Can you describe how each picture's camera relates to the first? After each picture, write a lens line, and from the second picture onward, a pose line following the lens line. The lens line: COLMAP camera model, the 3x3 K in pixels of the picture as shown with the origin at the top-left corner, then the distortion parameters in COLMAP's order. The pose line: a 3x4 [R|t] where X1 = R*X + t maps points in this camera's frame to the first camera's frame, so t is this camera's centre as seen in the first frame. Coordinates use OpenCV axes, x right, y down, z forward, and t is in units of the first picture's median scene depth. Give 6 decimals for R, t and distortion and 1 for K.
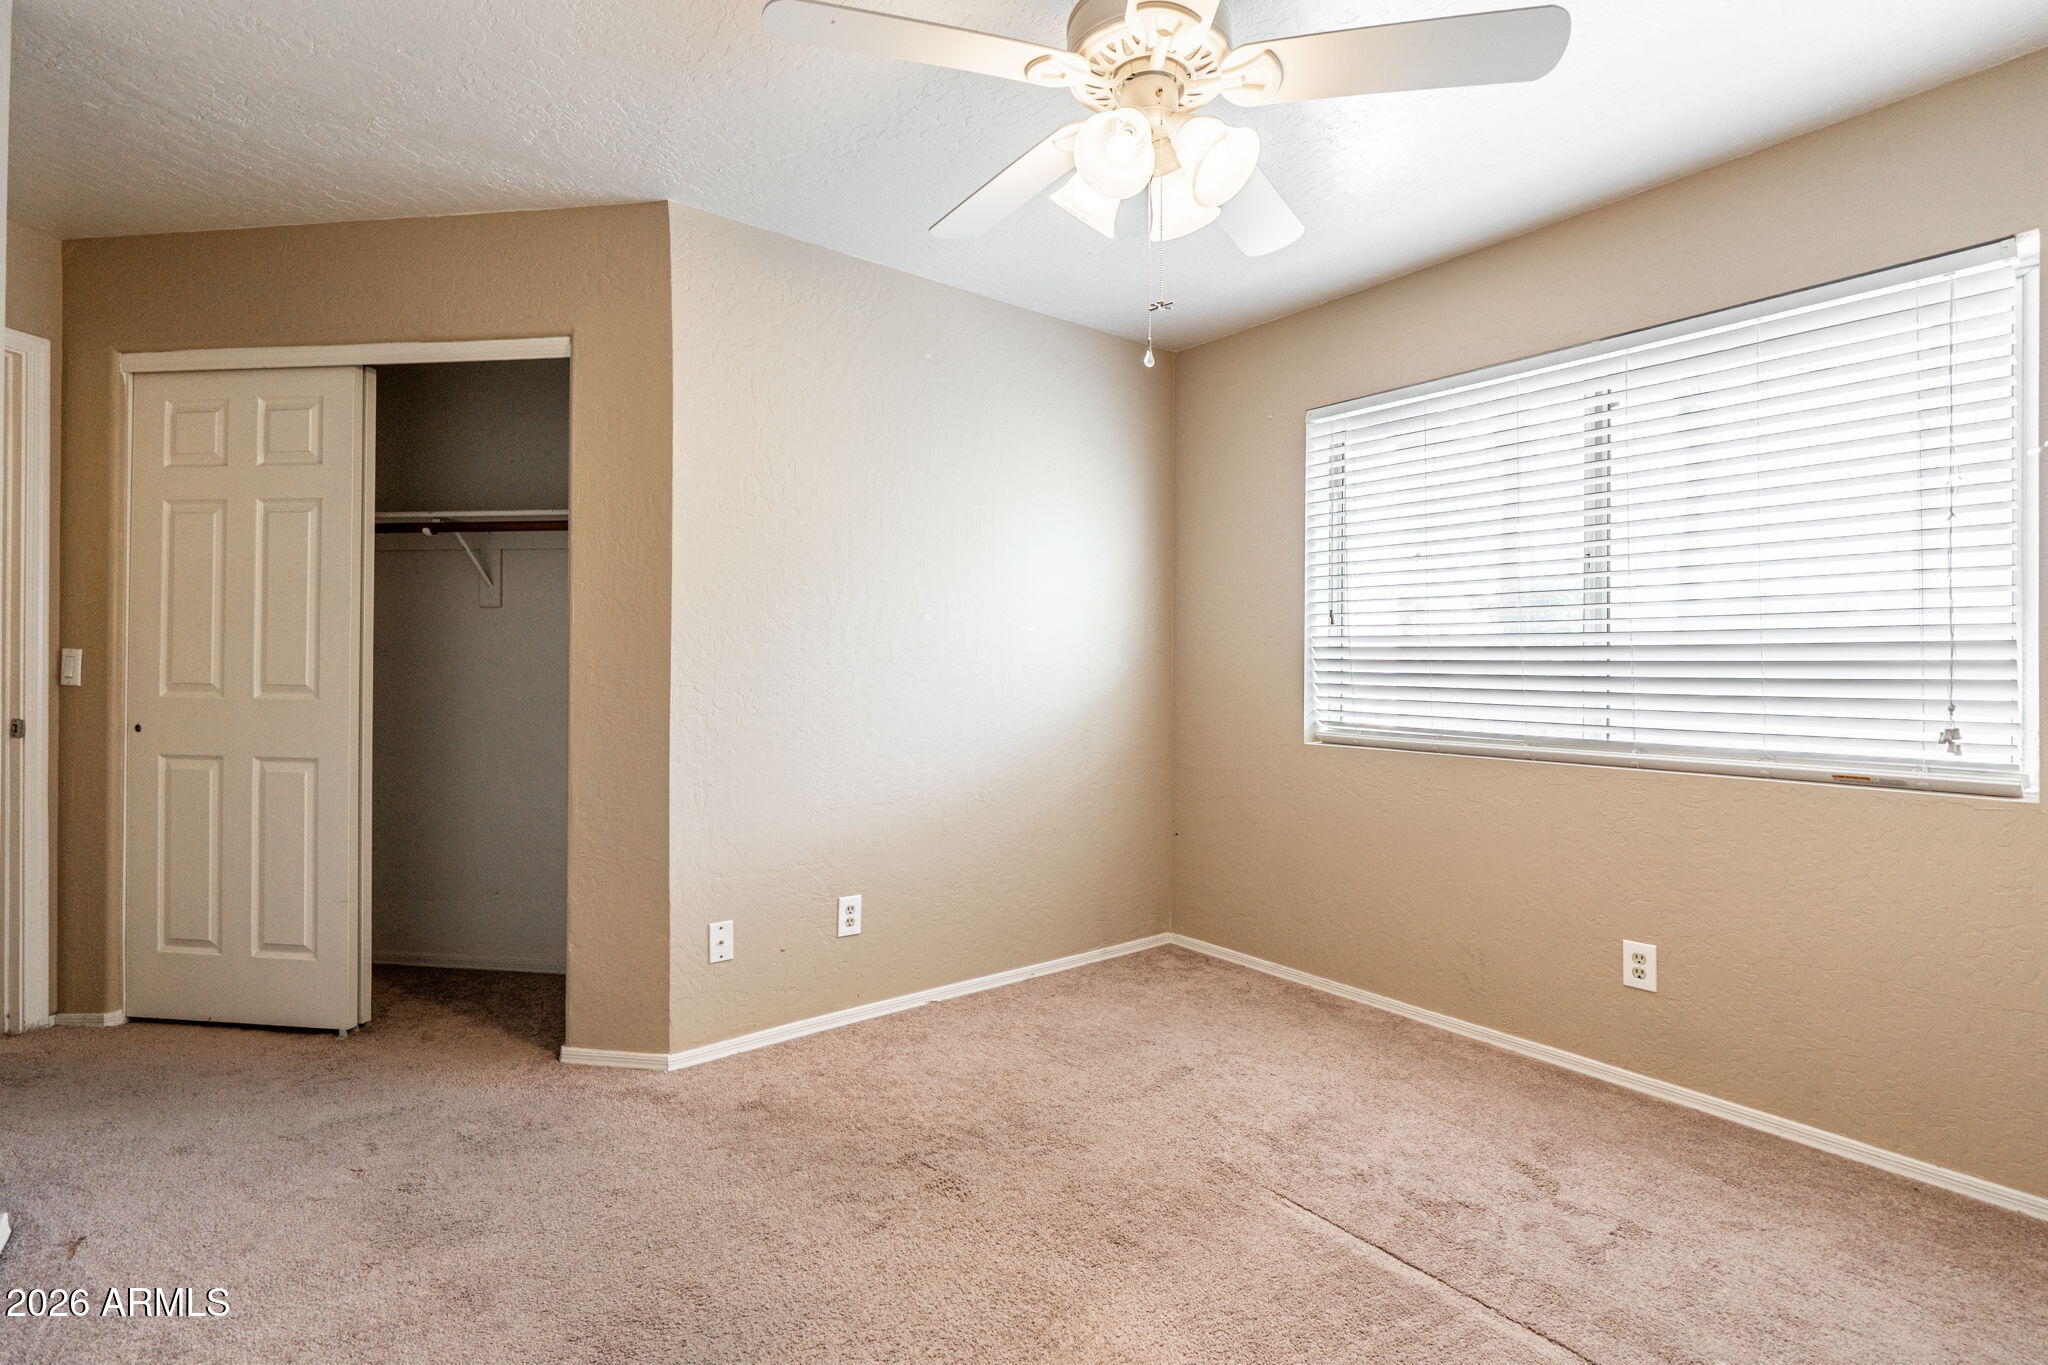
lens RADIAL K [[941.8, 0, 1023.5], [0, 941.8, 664.8], [0, 0, 1]] dist [0.000832, 0.000073]
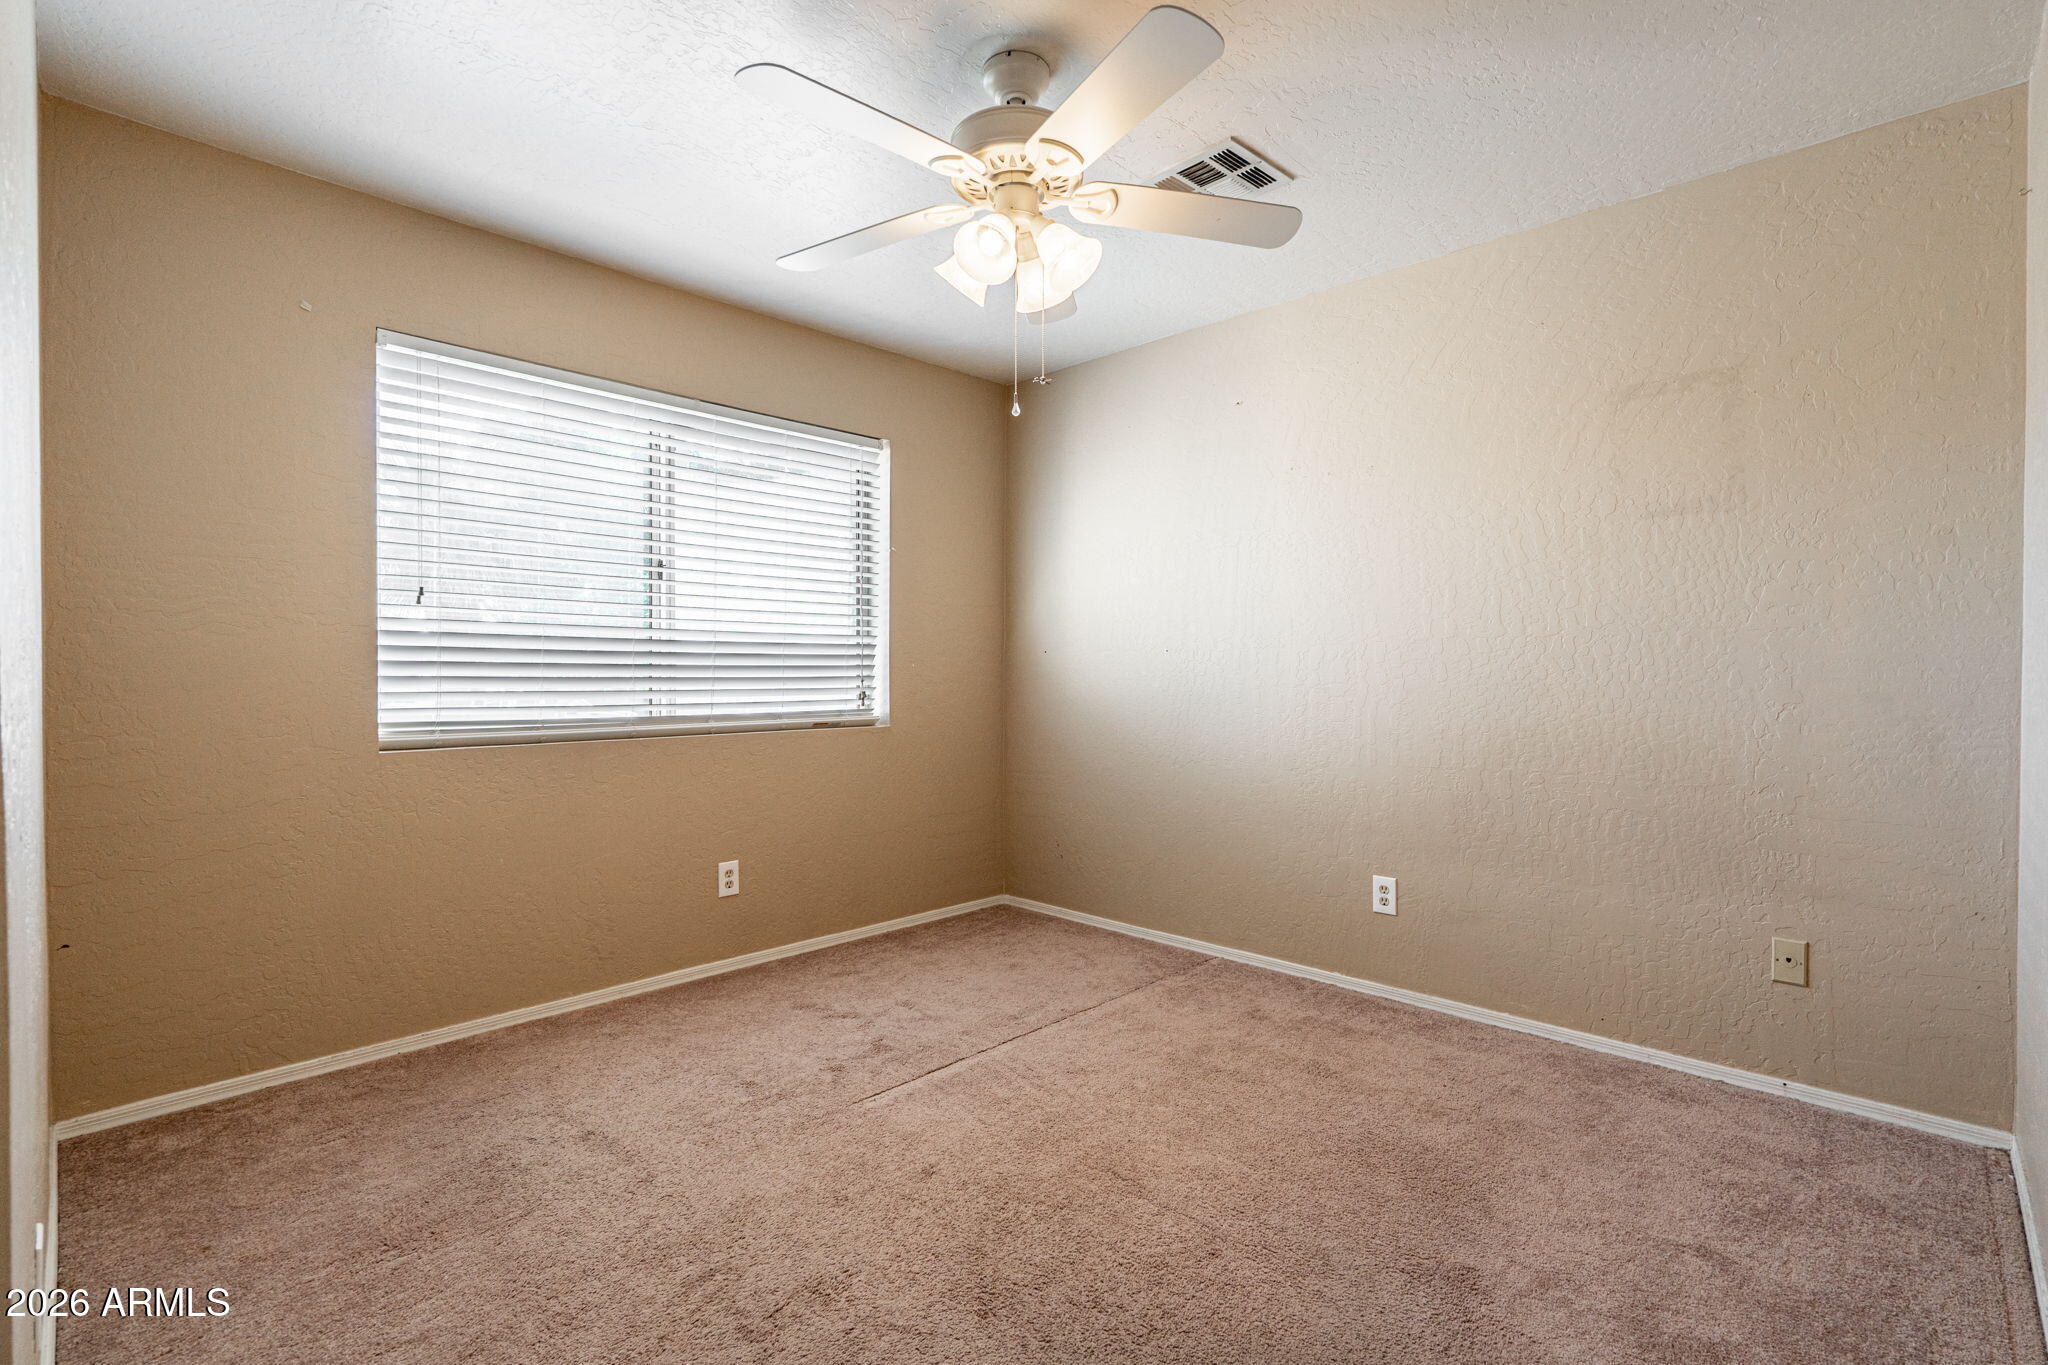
lens RADIAL K [[970.4, 0, 1024.0], [0, 970.4, 682.5], [0, 0, 1]] dist [-0.001967, 0.000363]
pose [[-0.167156, -0.018938, 0.985748, -0.781948], [-0.009053, 0.999803, 0.017673, 0.010626], [-0.985889, -0.005970, -0.167295, 0.822059]]
